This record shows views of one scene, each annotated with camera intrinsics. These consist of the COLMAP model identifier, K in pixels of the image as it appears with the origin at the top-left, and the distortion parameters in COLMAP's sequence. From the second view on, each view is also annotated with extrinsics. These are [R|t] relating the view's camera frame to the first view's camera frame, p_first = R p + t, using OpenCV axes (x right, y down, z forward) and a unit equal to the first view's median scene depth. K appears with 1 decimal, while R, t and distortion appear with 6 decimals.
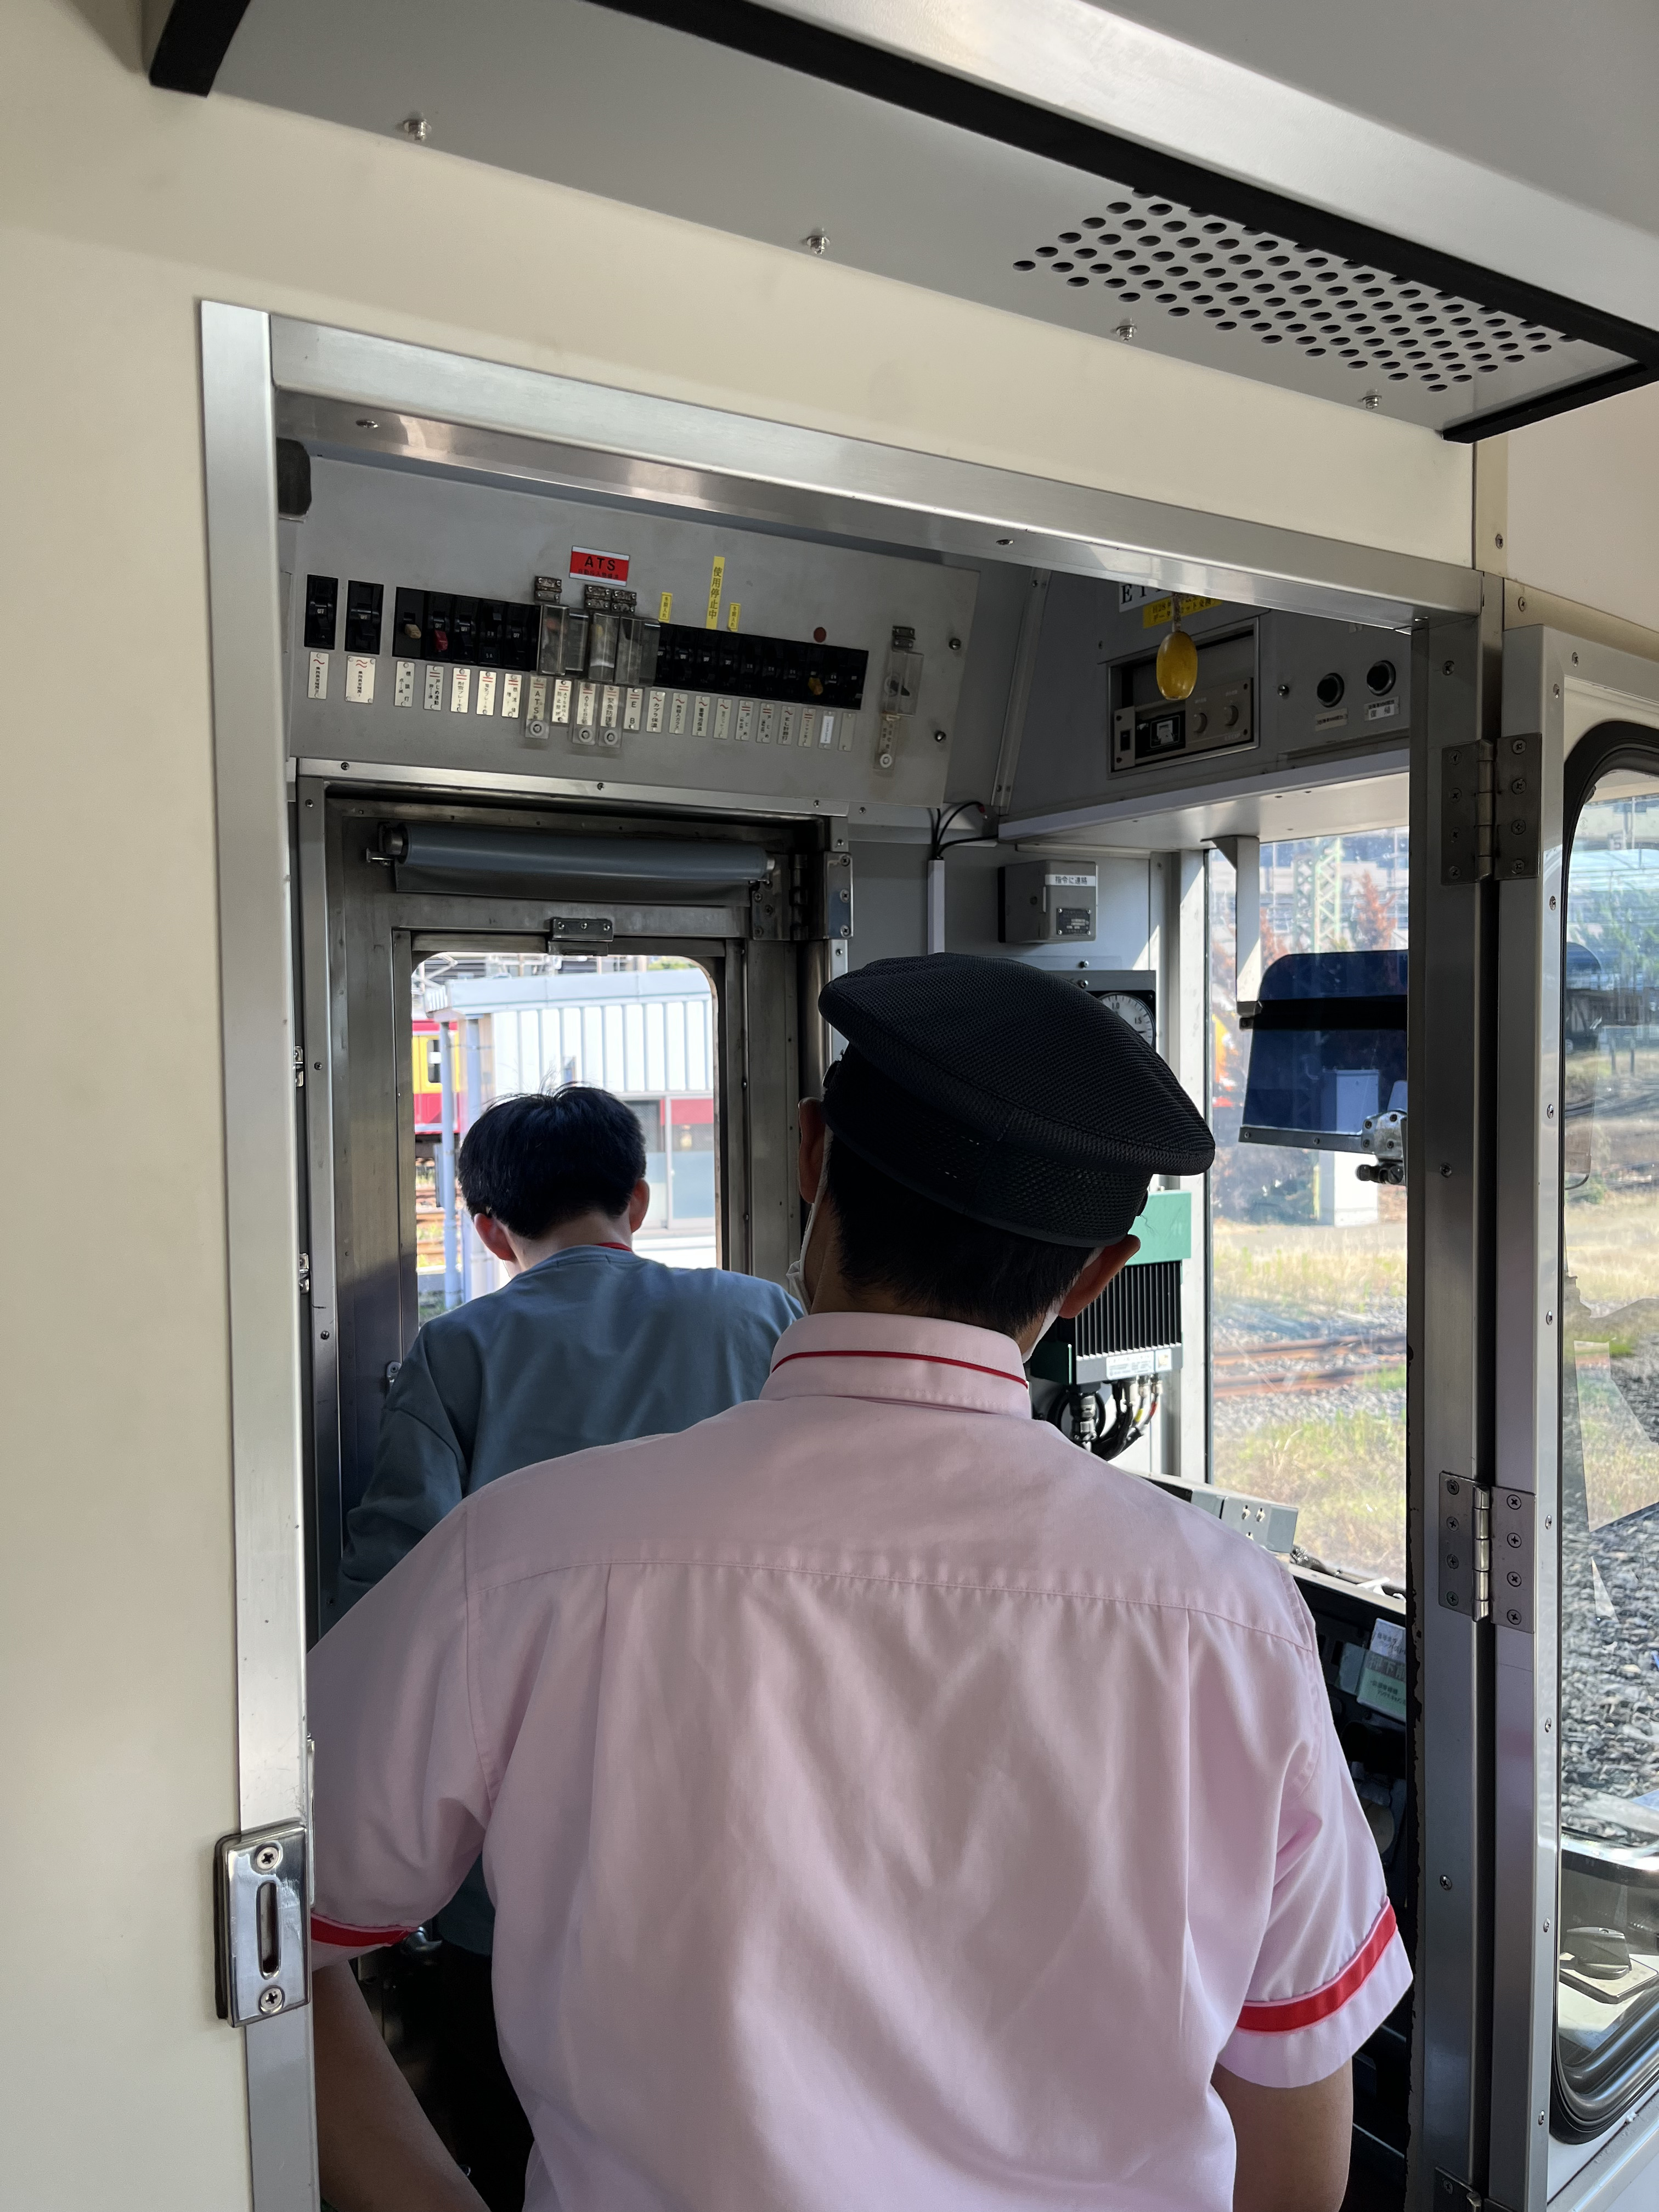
lens RADIAL K [[1681.0, 0, 848.0], [0, 1681.0, 1097.0], [0, 0, 1]] dist [-0.005637, -0.006787]
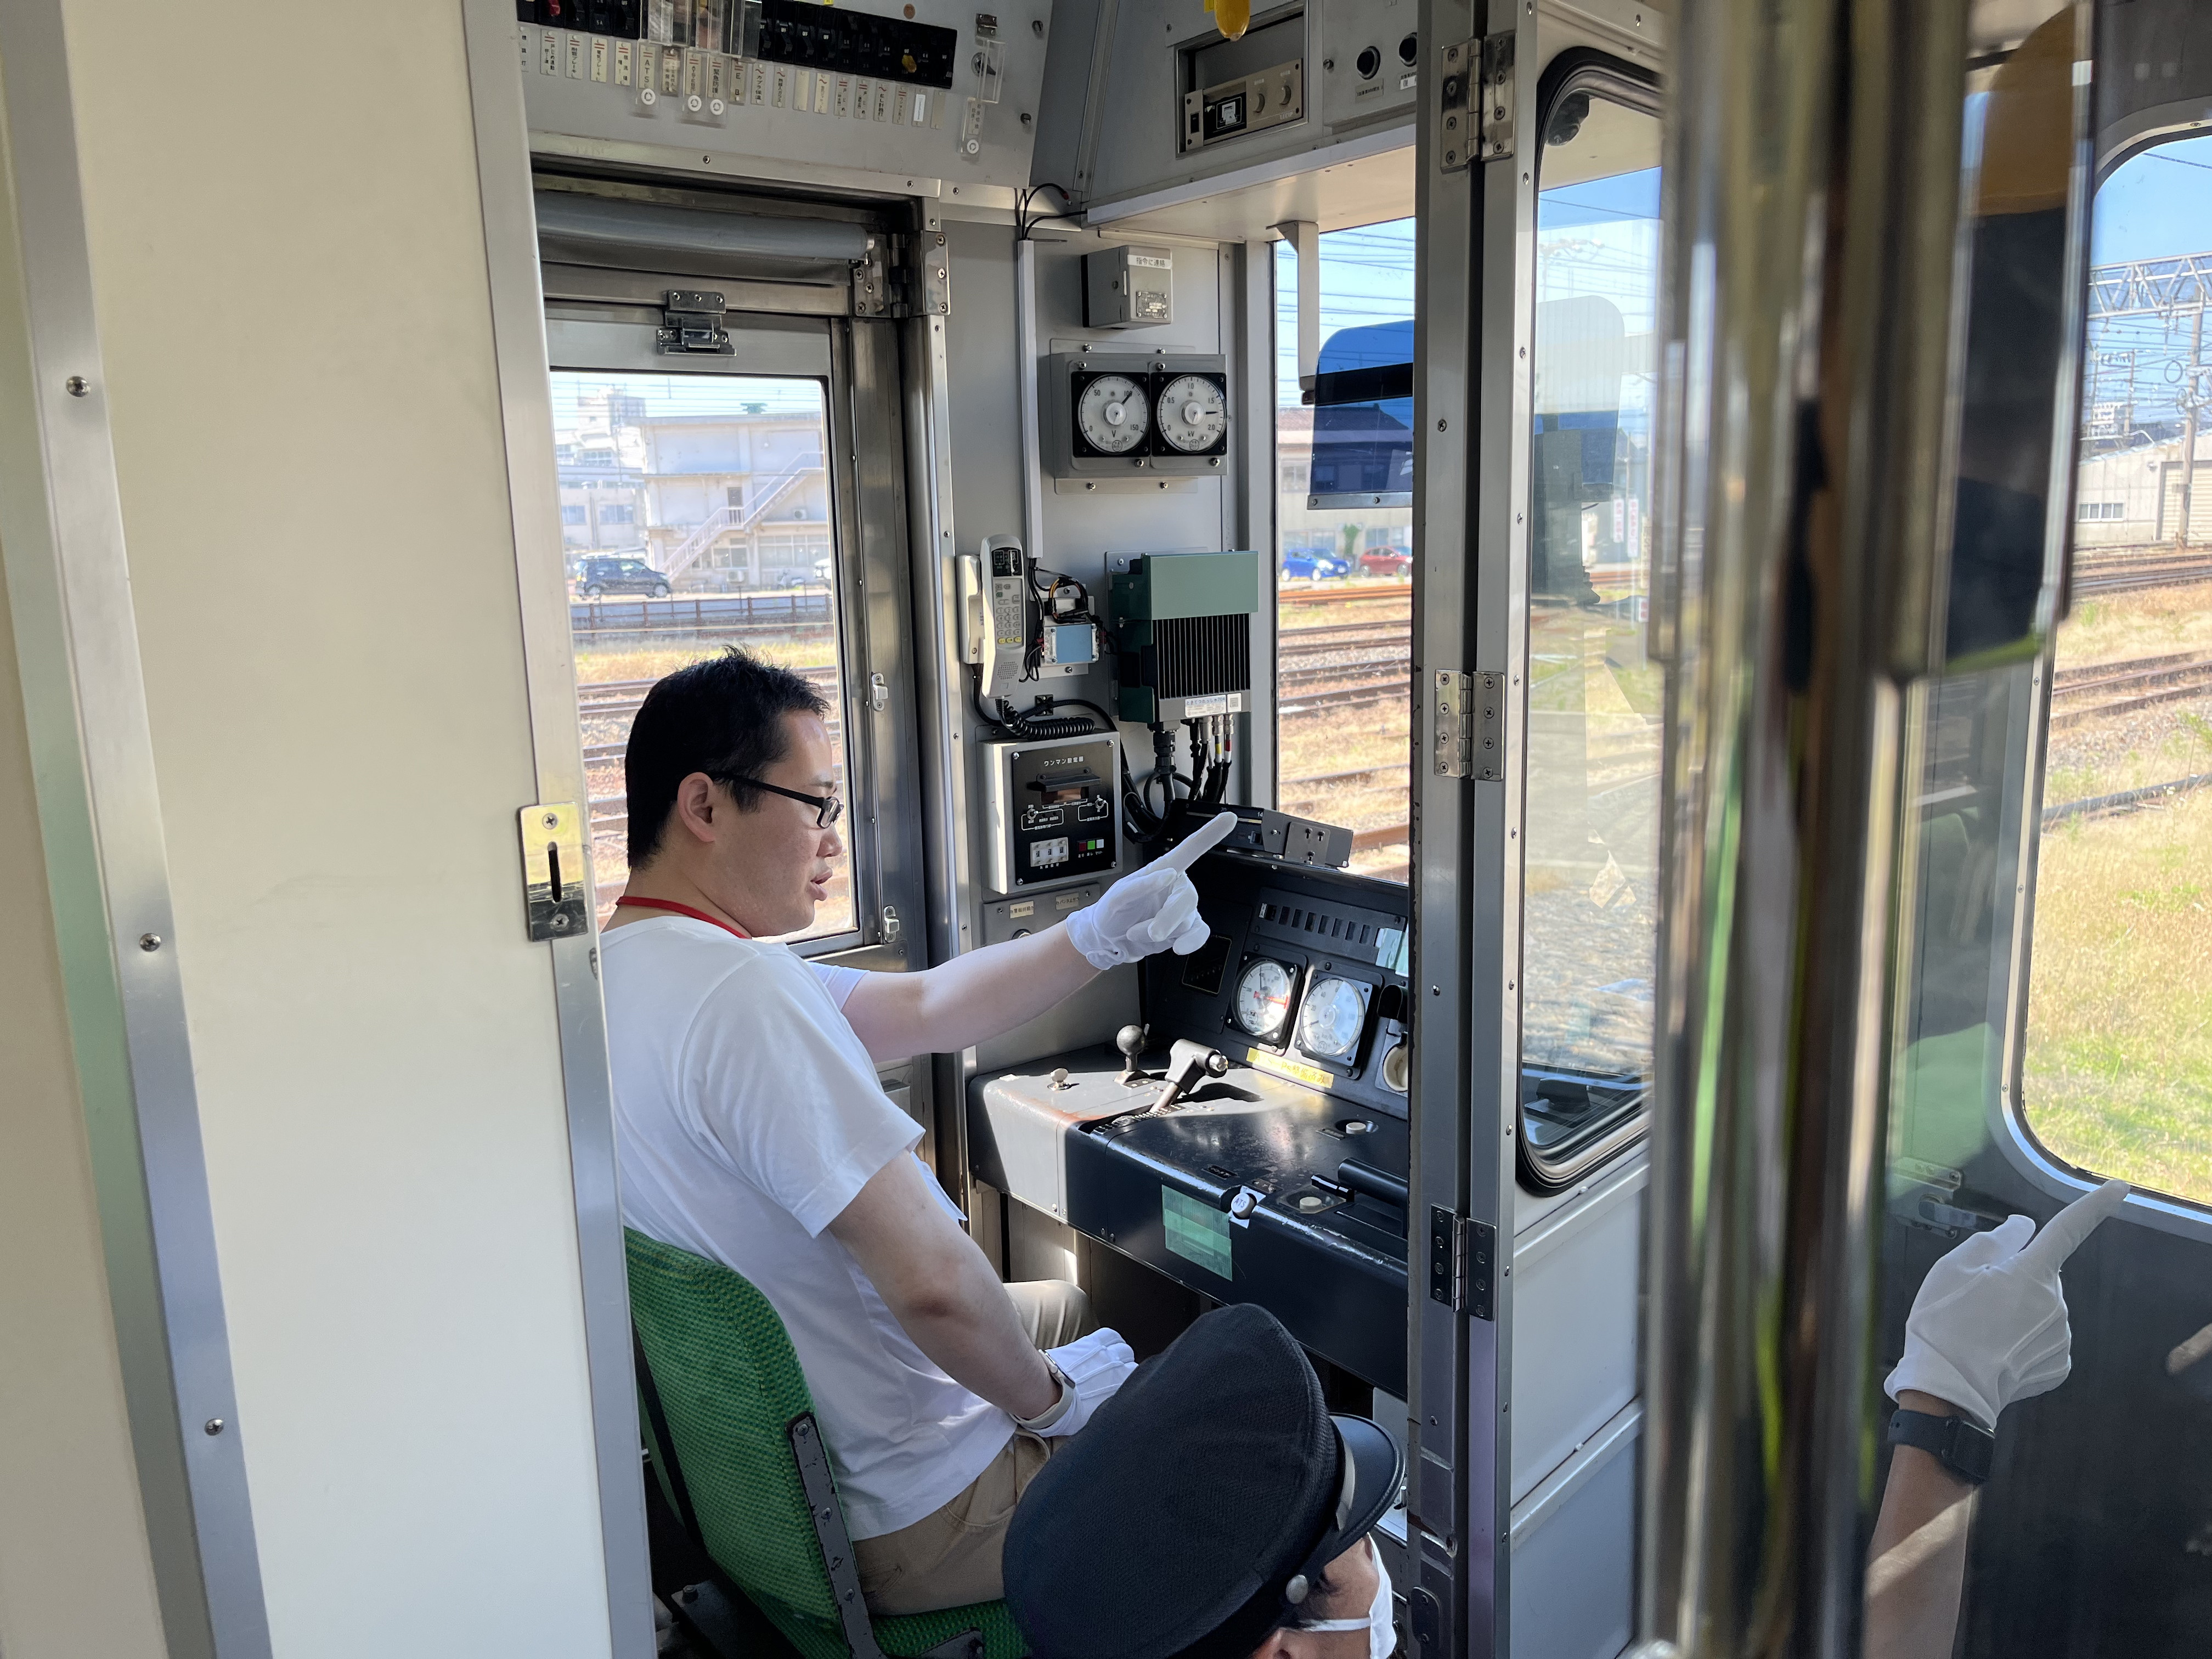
lens RADIAL K [[1681.0, 0, 1106.0], [0, 1681.0, 829.5], [0, 0, 1]] dist [-0.005637, -0.006787]
pose [[0.994972, -0.029983, 0.095557, -0.009805], [0.016544, 0.990232, 0.138447, 0.087031], [-0.098775, -0.136170, 0.985749, -0.126681]]
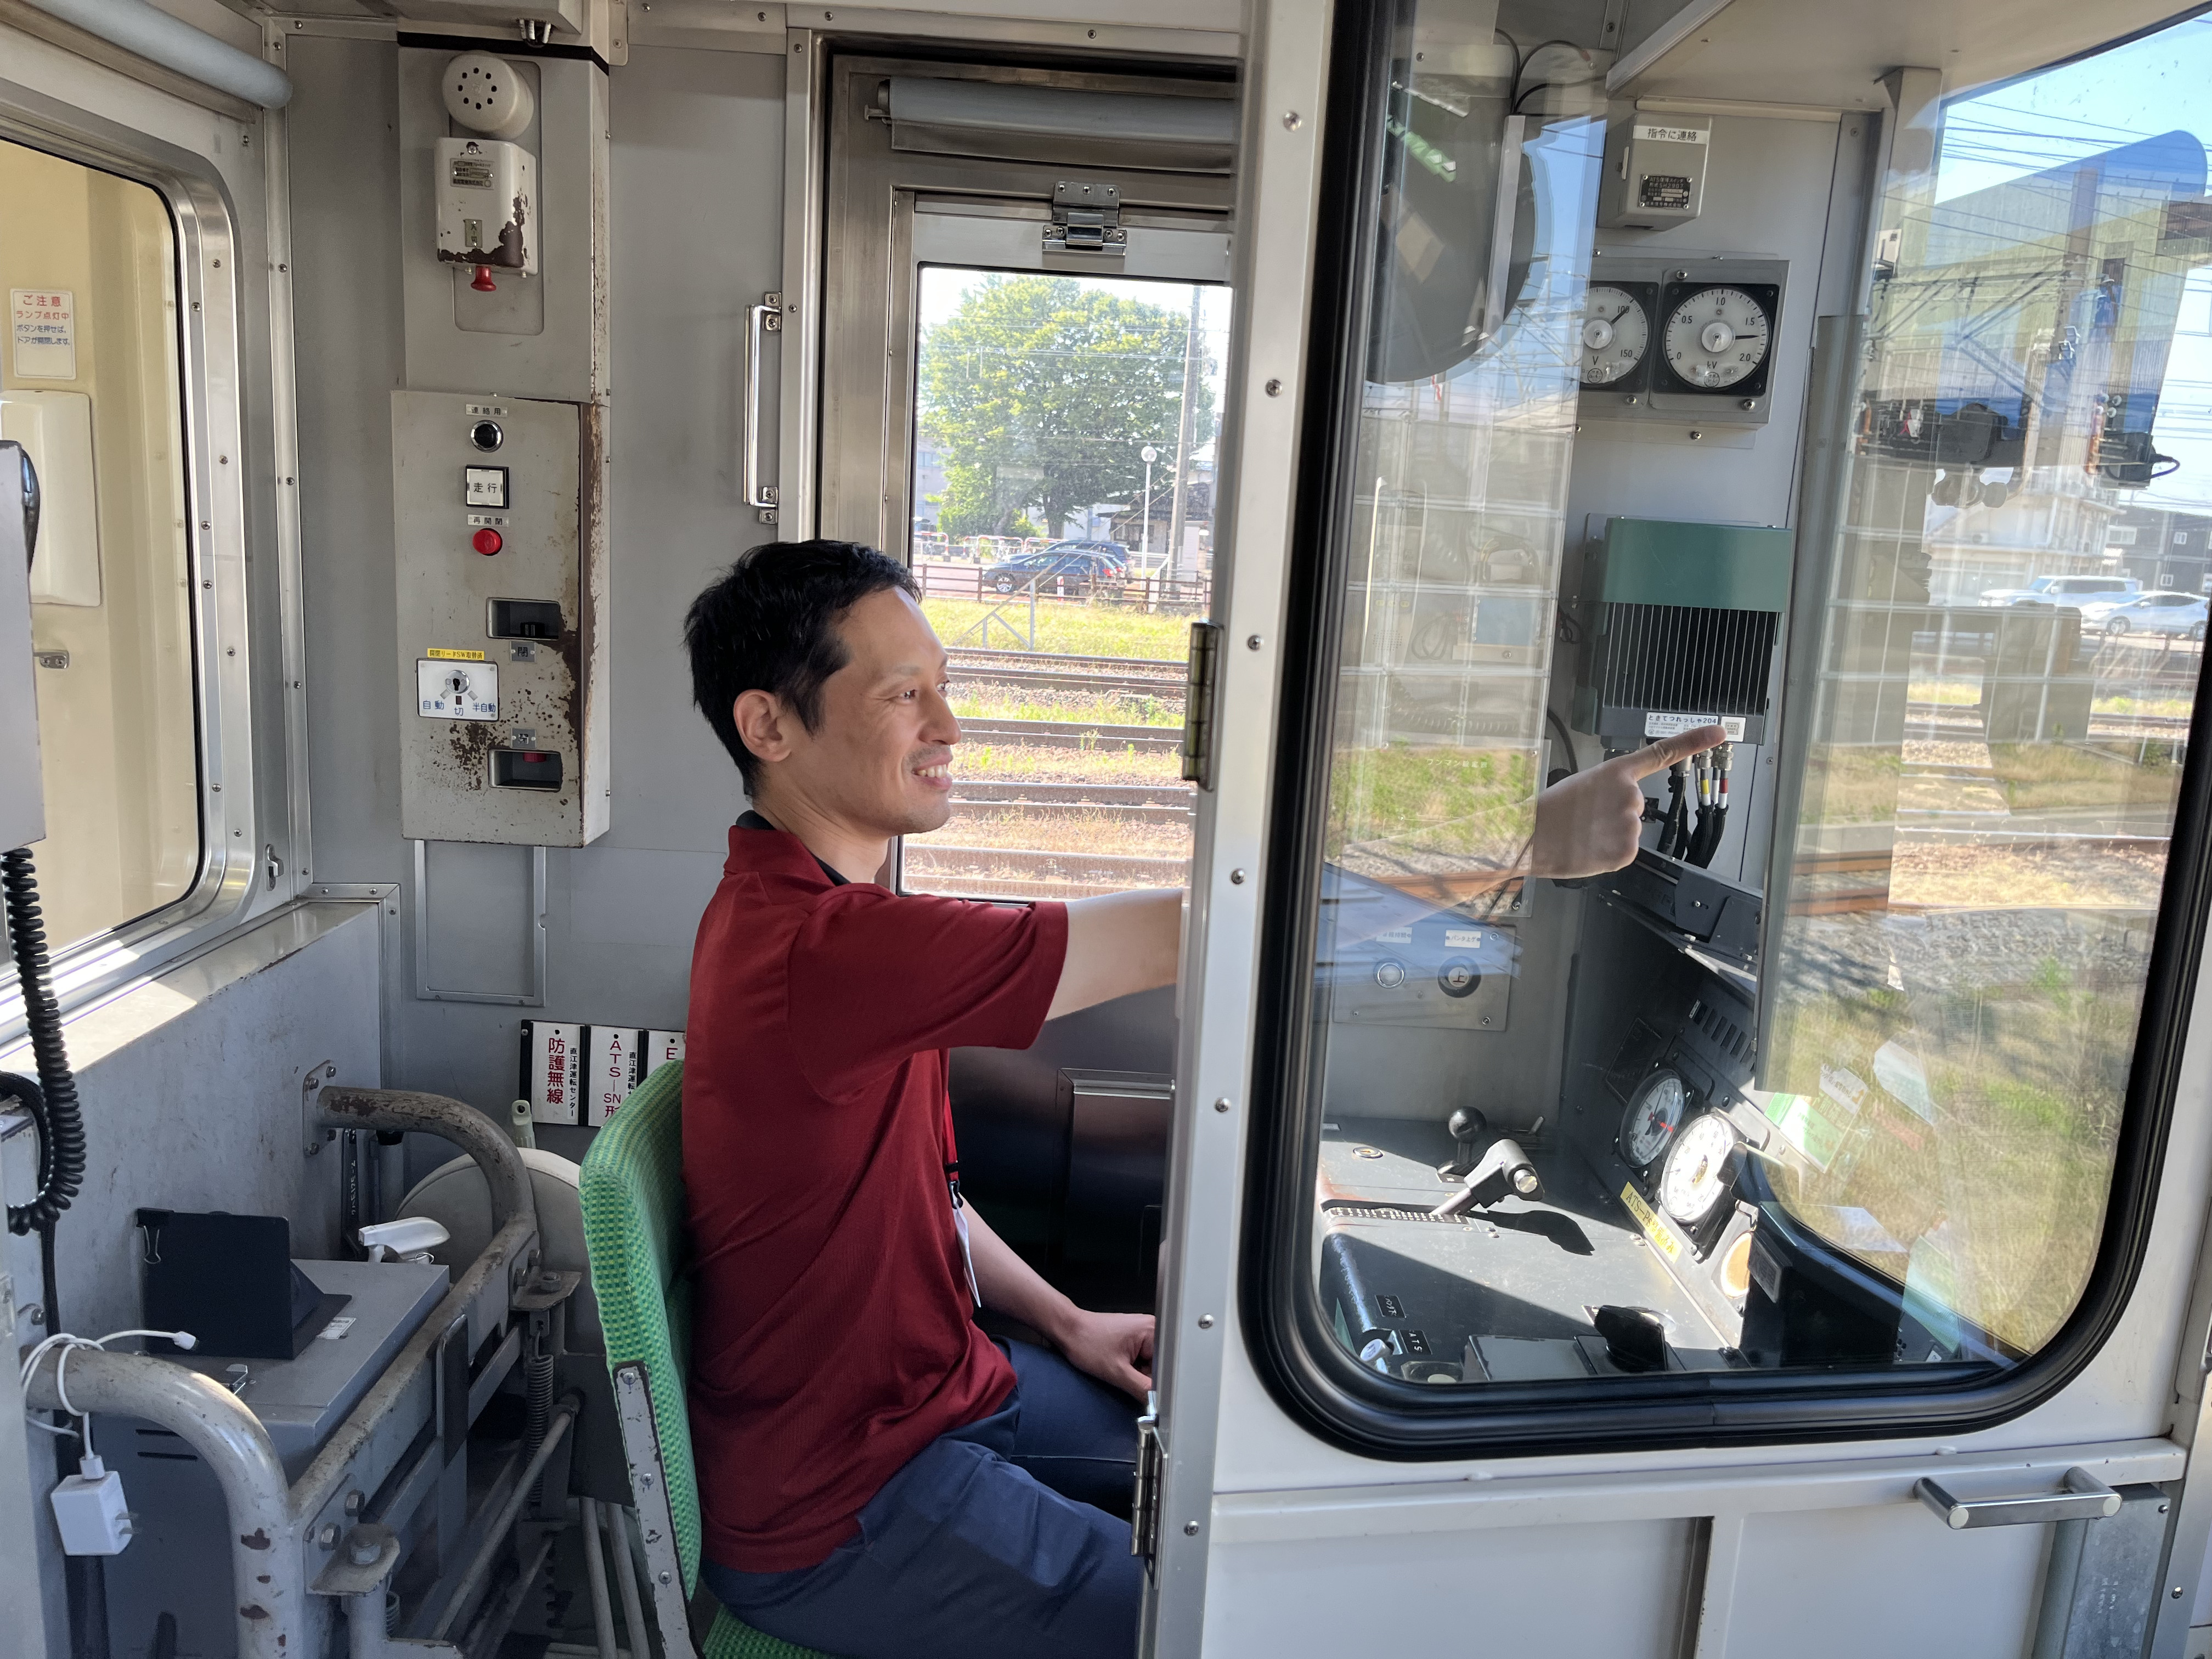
lens RADIAL K [[1681.0, 0, 1106.0], [0, 1681.0, 829.5], [0, 0, 1]] dist [-0.005637, -0.006787]
pose [[0.840656, 0.159767, -0.517467, 0.410937], [-0.090151, 0.983446, 0.157182, 0.107710], [0.534014, -0.085485, 0.841143, 0.138976]]
